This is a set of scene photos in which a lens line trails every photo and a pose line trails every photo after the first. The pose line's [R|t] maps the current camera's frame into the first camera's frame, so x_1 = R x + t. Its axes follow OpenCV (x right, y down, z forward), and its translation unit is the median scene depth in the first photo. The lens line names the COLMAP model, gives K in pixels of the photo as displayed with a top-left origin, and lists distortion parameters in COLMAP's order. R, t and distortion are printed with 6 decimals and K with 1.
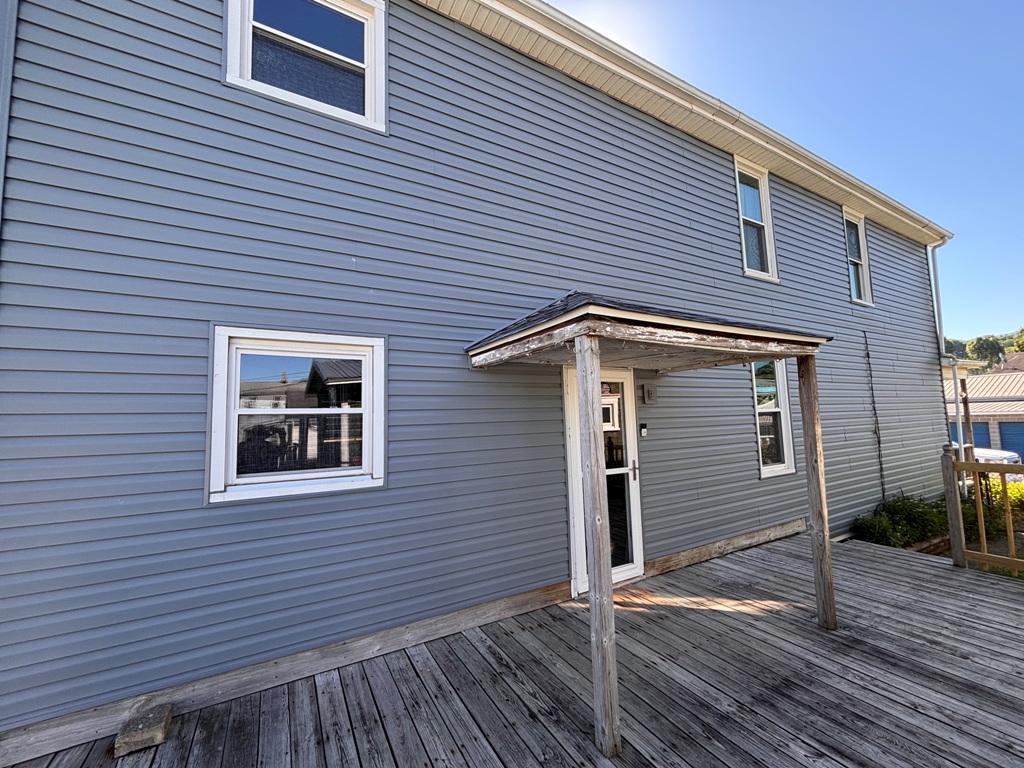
lens RADIAL K [[412.5, 0, 510.7], [0, 412.5, 384.8], [0, 0, 1]] dist [0.004657, -0.001830]
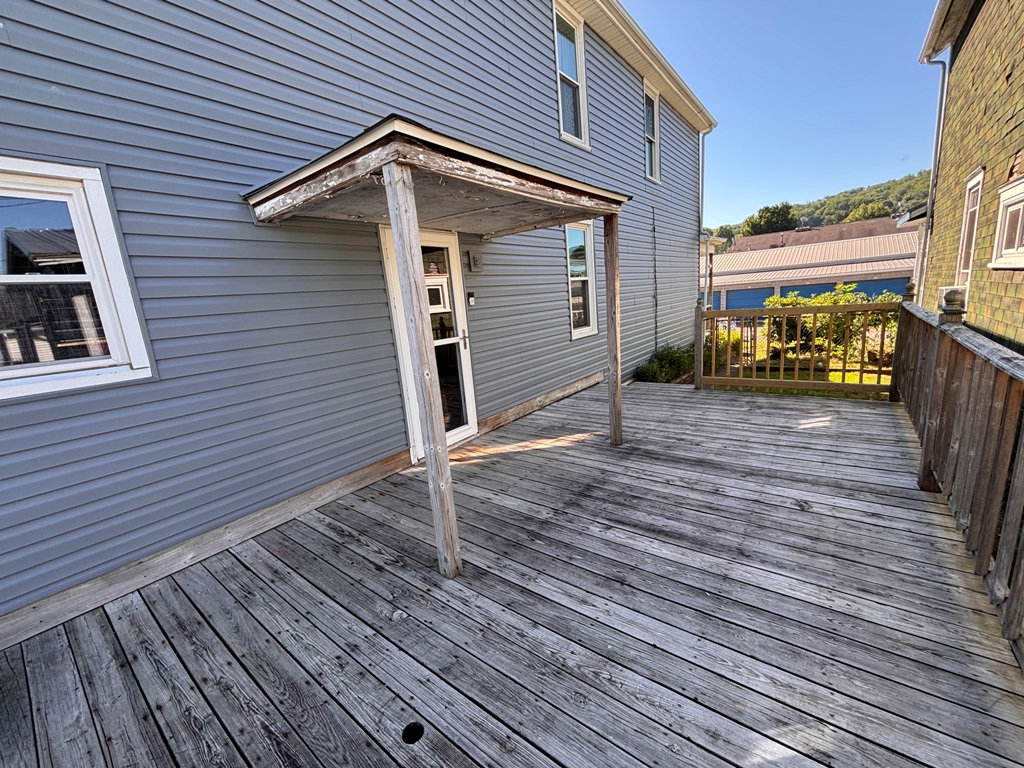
lens RADIAL K [[412.5, 0, 509.2], [0, 412.5, 384.6], [0, 0, 1]] dist [0.004657, -0.001830]
pose [[0.922060, -0.125170, 0.366248, 0.023057], [0.026124, 0.964232, 0.263770, 0.067072], [-0.386164, -0.233644, 0.892350, 0.041385]]
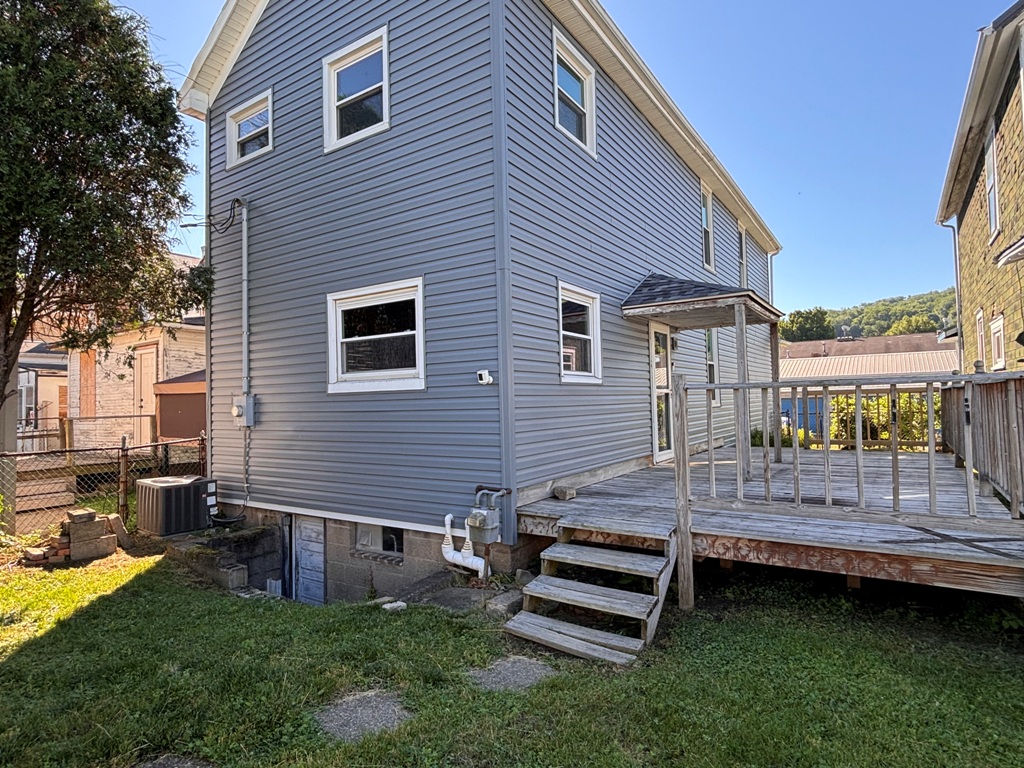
lens RADIAL K [[561.4, 0, 510.3], [0, 561.4, 387.2], [0, 0, 1]] dist [-0.003069, -0.002046]
pose [[0.895863, 0.018483, 0.443946, -1.535511], [-0.038233, 0.998635, 0.035577, 0.181553], [-0.442682, -0.048846, 0.895347, -0.791197]]
